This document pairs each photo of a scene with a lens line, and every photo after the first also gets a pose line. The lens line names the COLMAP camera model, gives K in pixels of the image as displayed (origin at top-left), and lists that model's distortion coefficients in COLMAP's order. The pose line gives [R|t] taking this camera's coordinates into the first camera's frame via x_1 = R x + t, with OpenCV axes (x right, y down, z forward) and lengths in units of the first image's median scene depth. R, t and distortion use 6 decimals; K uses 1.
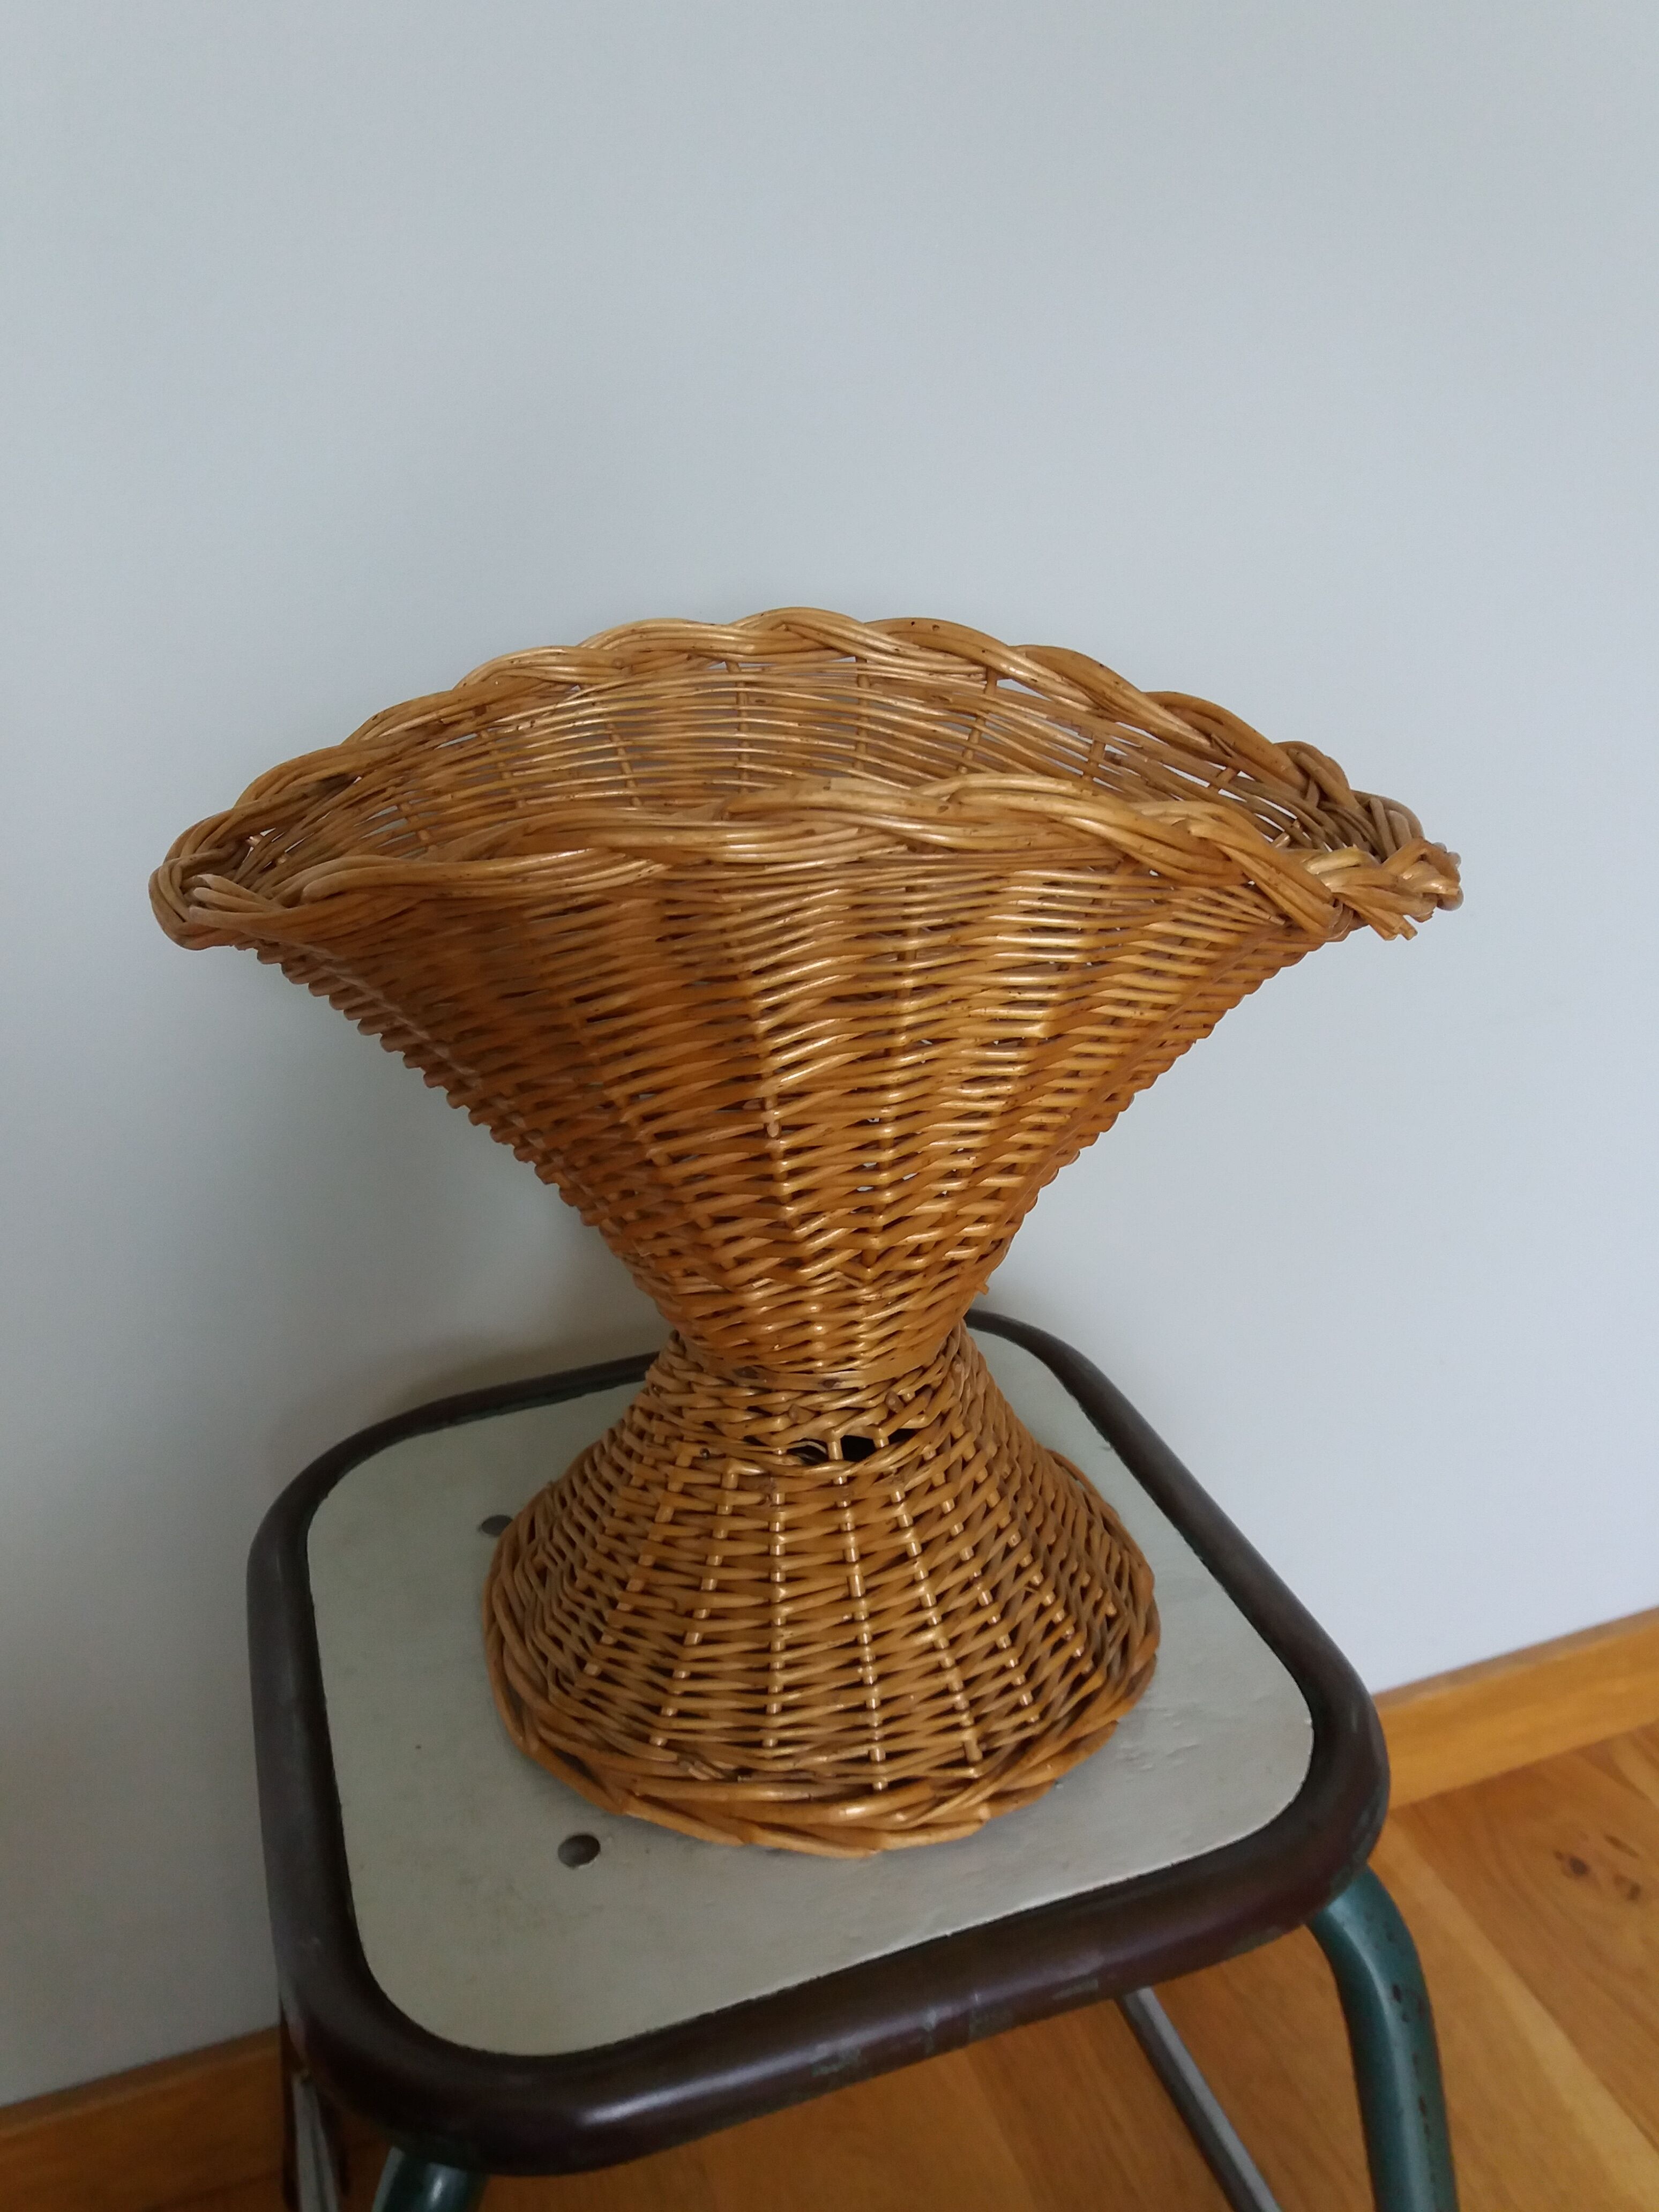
lens RADIAL K [[1937.8, 0, 839.6], [0, 1937.8, 1116.4], [0, 0, 1]] dist [0.289079, -0.861353]
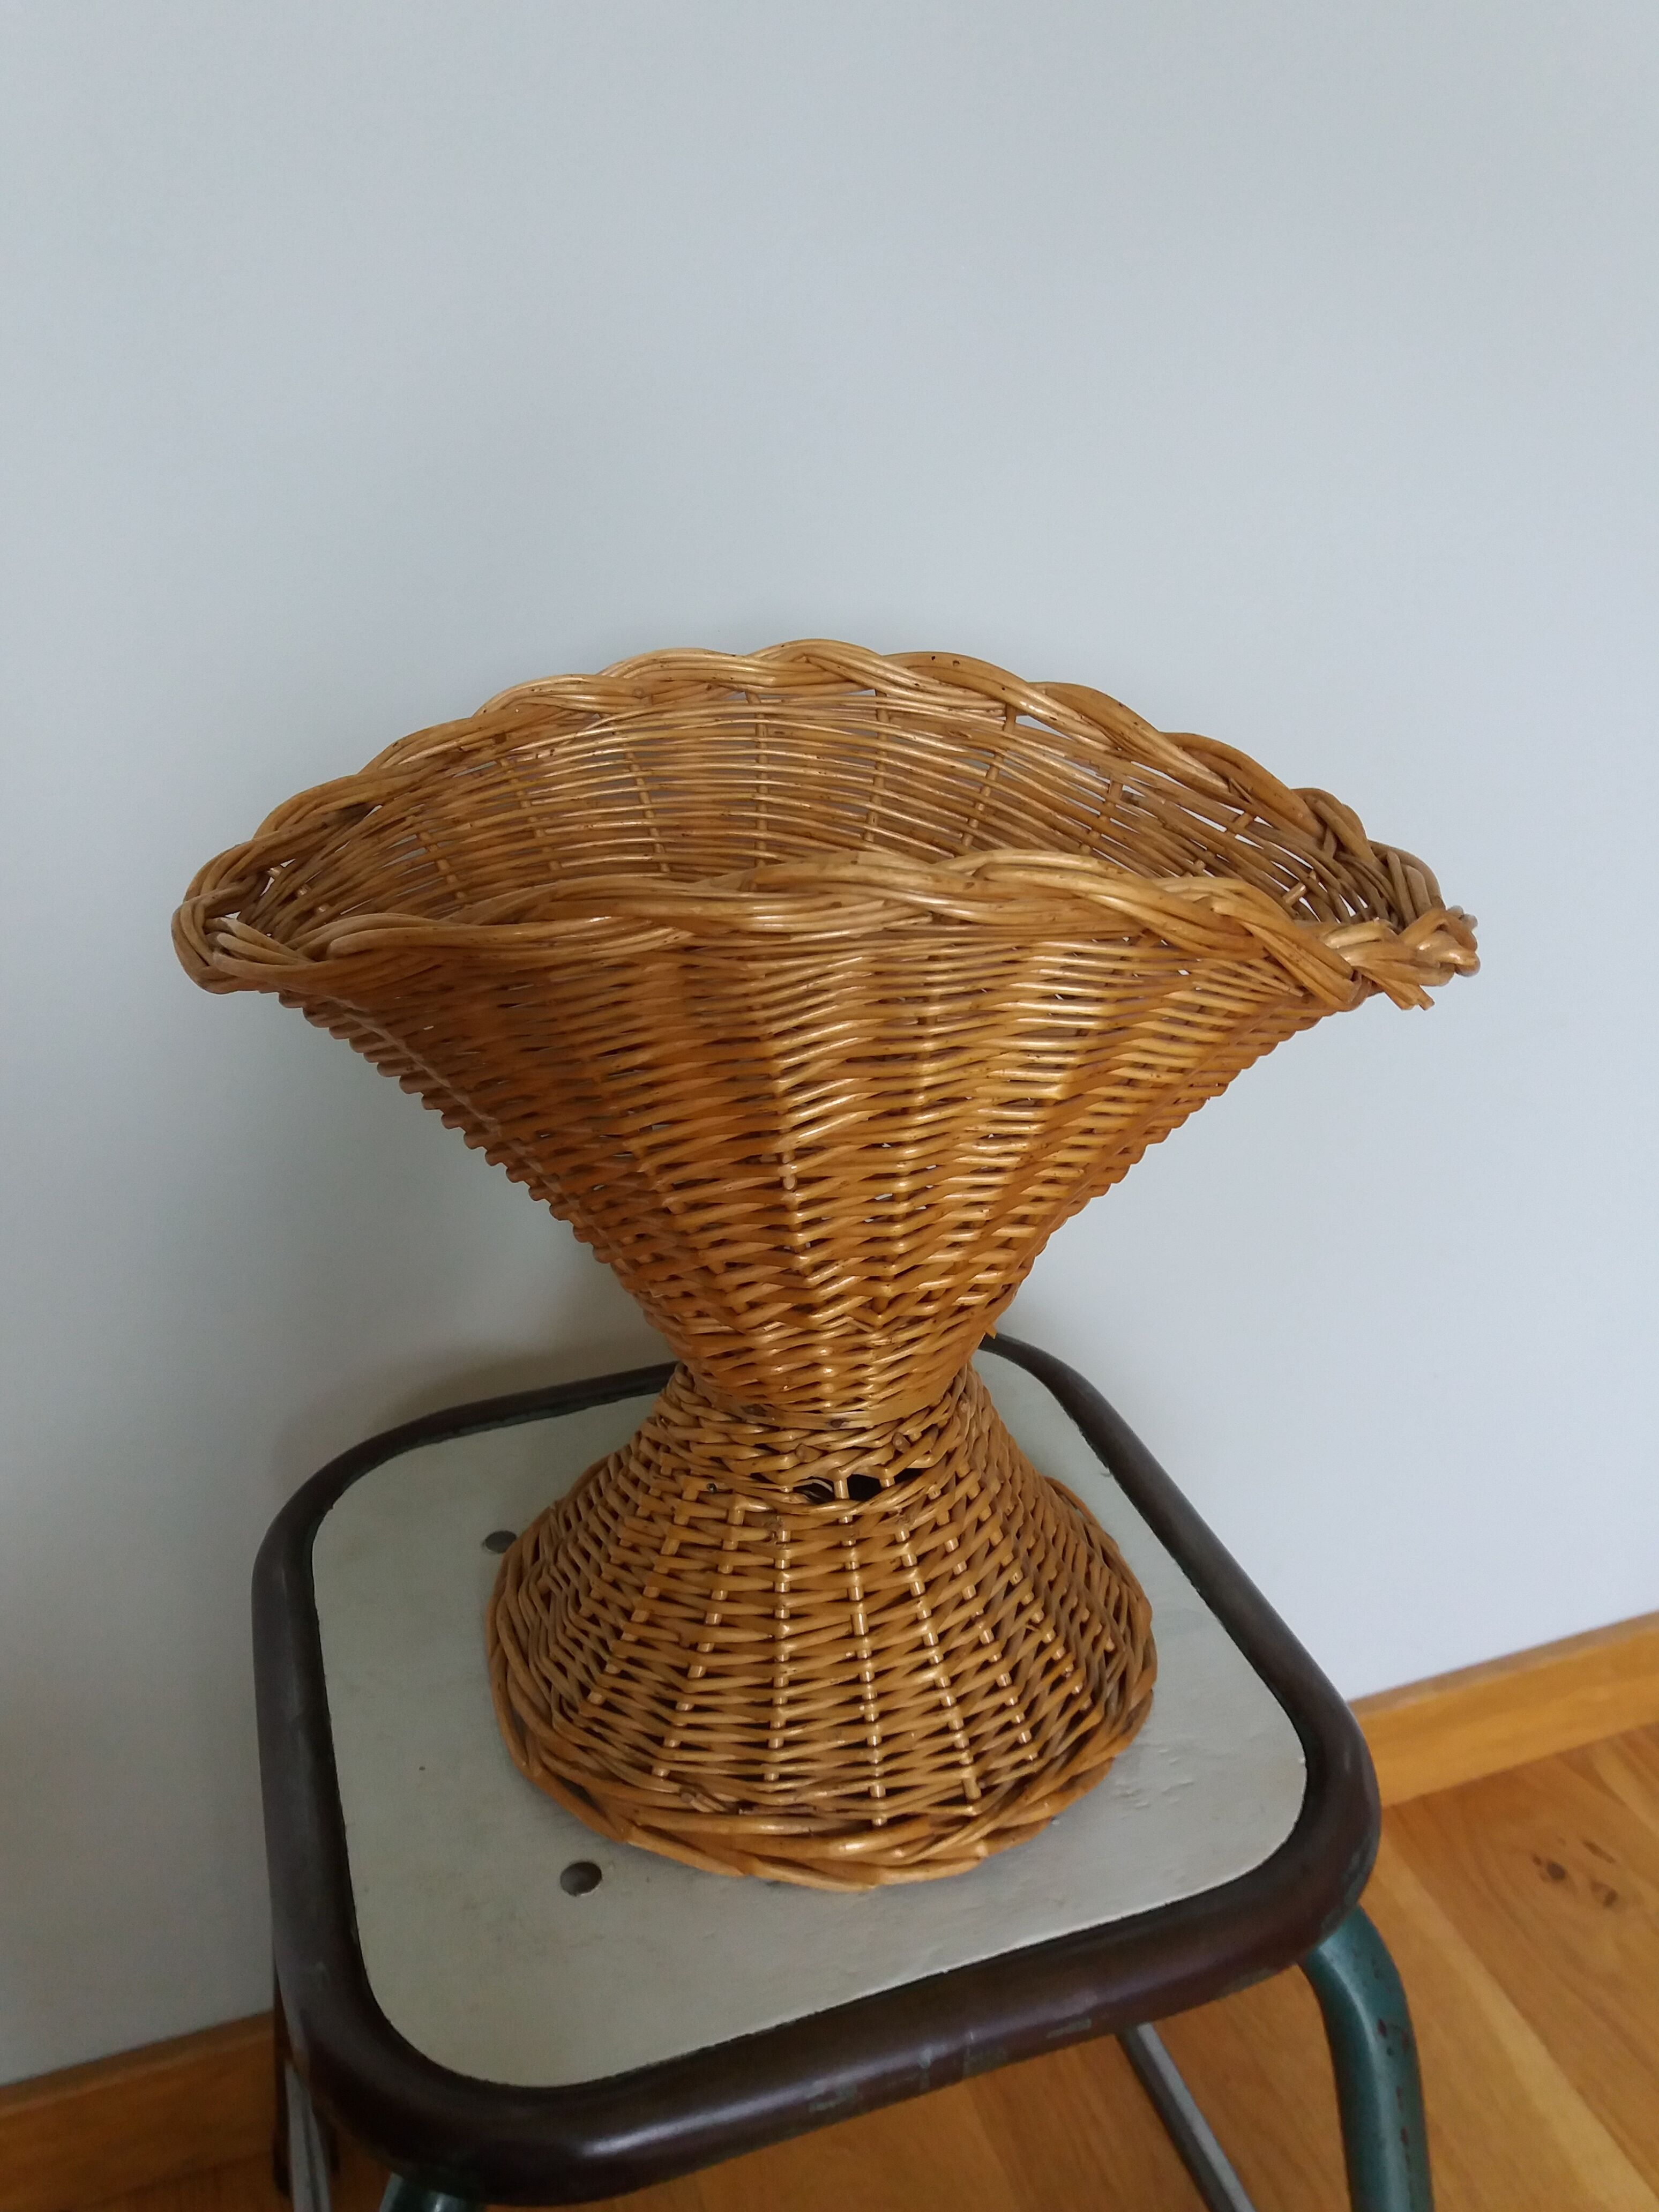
lens RADIAL K [[1937.8, 0, 839.6], [0, 1937.8, 1116.4], [0, 0, 1]] dist [0.289079, -0.861353]
pose [[0.999786, 0.020223, 0.004450, -0.011575], [-0.020312, 0.999573, 0.021001, -0.042662], [-0.004024, -0.021087, 0.999770, -0.005204]]
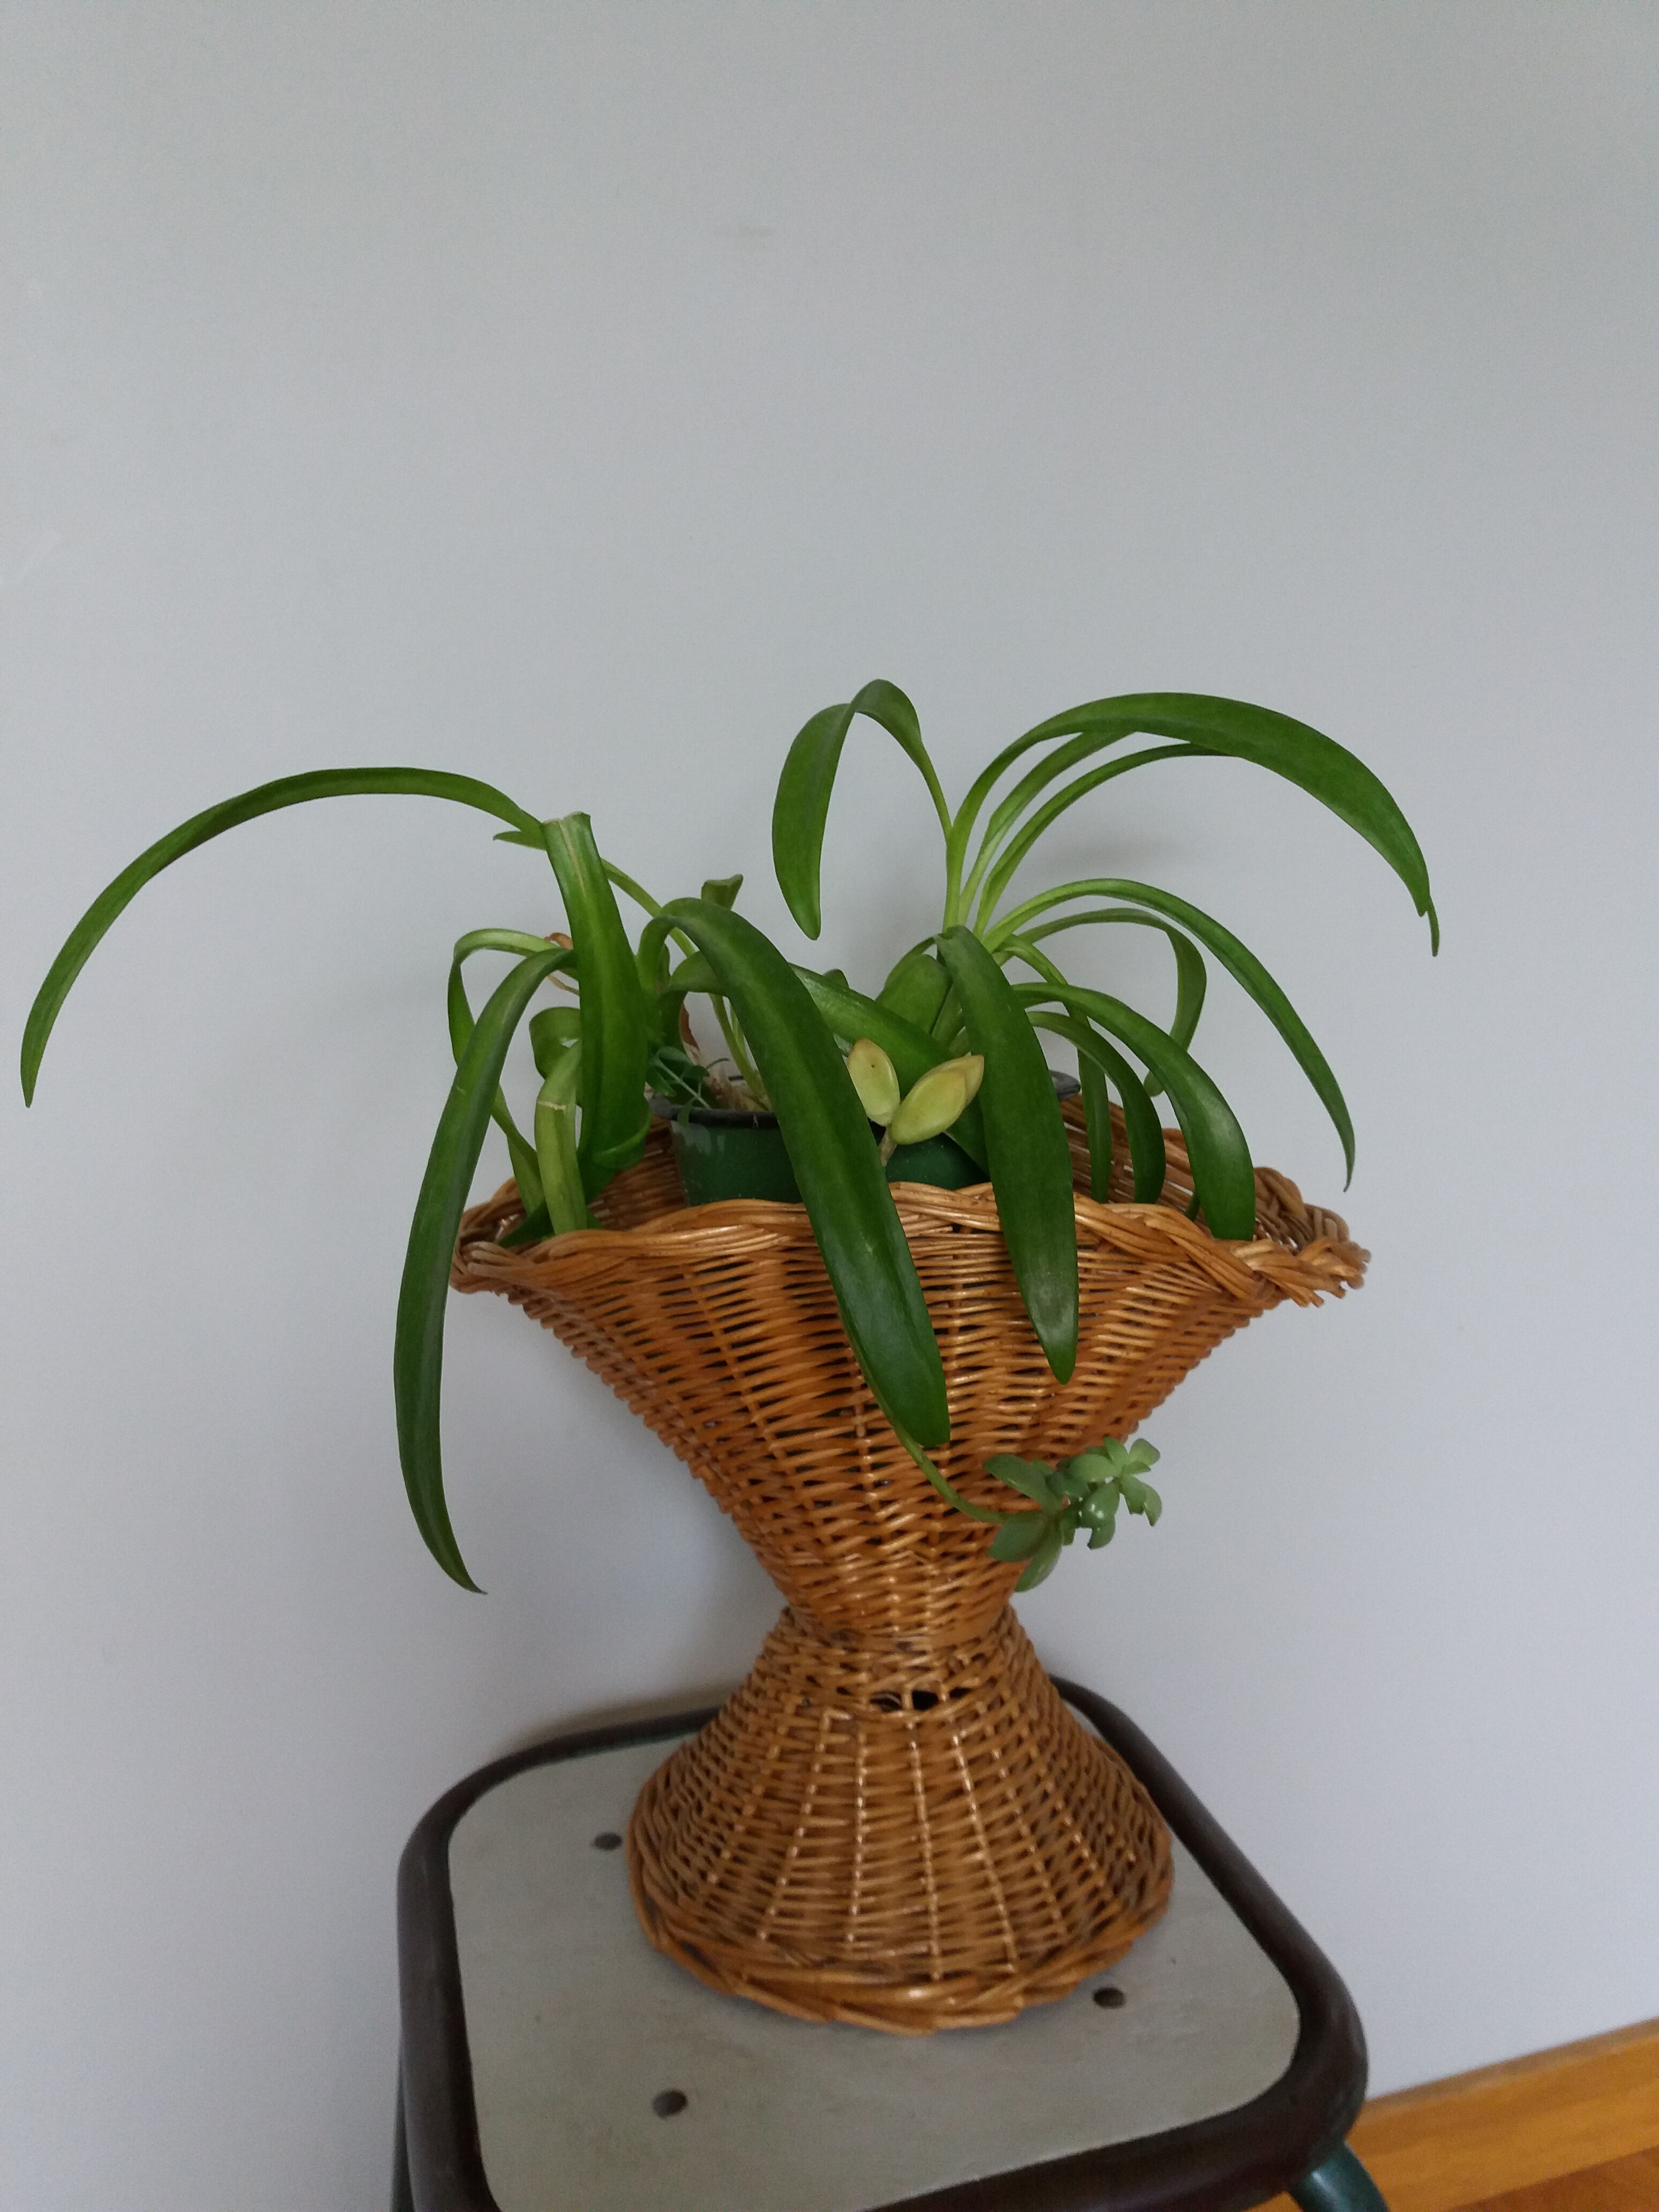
lens RADIAL K [[1937.8, 0, 839.6], [0, 1937.8, 1116.4], [0, 0, 1]] dist [0.289079, -0.861353]
pose [[0.997453, 0.015311, -0.069671, 0.038084], [-0.029500, 0.977800, -0.207452, 0.066092], [0.064948, 0.208979, 0.975761, -0.349405]]
